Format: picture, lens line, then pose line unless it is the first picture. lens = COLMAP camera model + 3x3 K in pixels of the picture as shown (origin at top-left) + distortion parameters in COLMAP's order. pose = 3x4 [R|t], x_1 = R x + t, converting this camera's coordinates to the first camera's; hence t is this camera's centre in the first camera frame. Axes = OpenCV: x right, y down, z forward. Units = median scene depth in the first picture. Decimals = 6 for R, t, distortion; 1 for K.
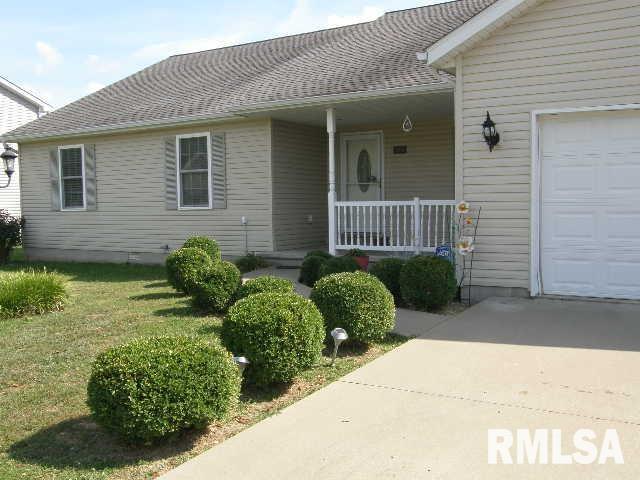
lens RADIAL K [[655.5, 0, 323.8], [0, 655.5, 244.5], [0, 0, 1]] dist [-0.006403, 0.000000]
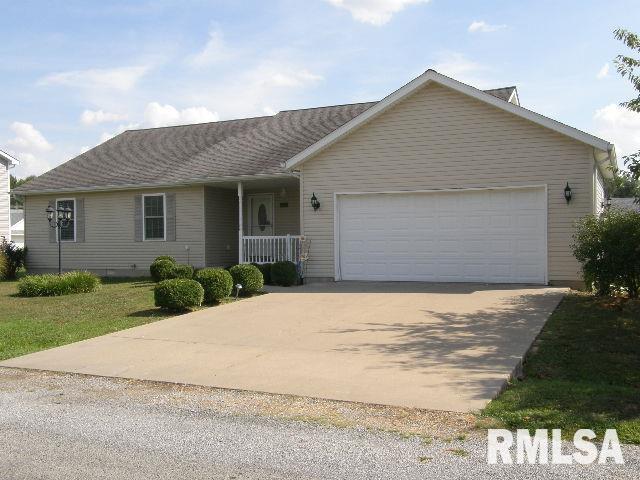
lens RADIAL K [[655.5, 0, 325.2], [0, 655.5, 243.3], [0, 0, 1]] dist [-0.006403, 0.000000]
pose [[0.992198, 0.001912, 0.124656, 0.017227], [0.005599, 0.998190, -0.059875, 0.055795], [-0.124545, 0.060106, 0.990392, -0.707784]]
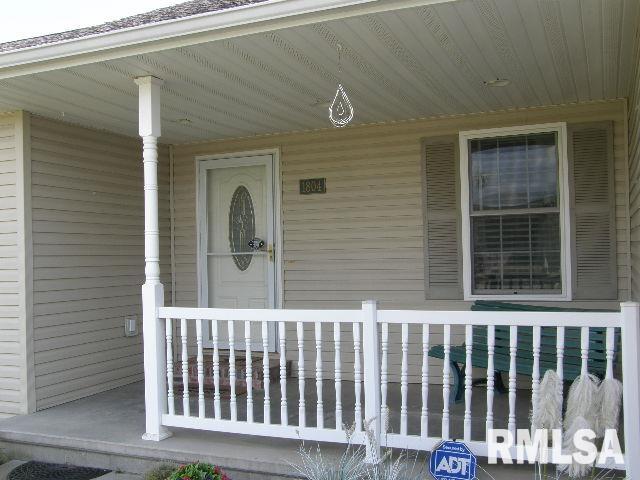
lens RADIAL K [[655.5, 0, 321.0], [0, 655.5, 238.4], [0, 0, 1]] dist [-0.006403, 0.000000]
pose [[0.988641, -0.004407, 0.150229, 0.054465], [0.017711, 0.996022, -0.087333, -0.069928], [-0.149246, 0.089002, 0.984786, 0.582940]]
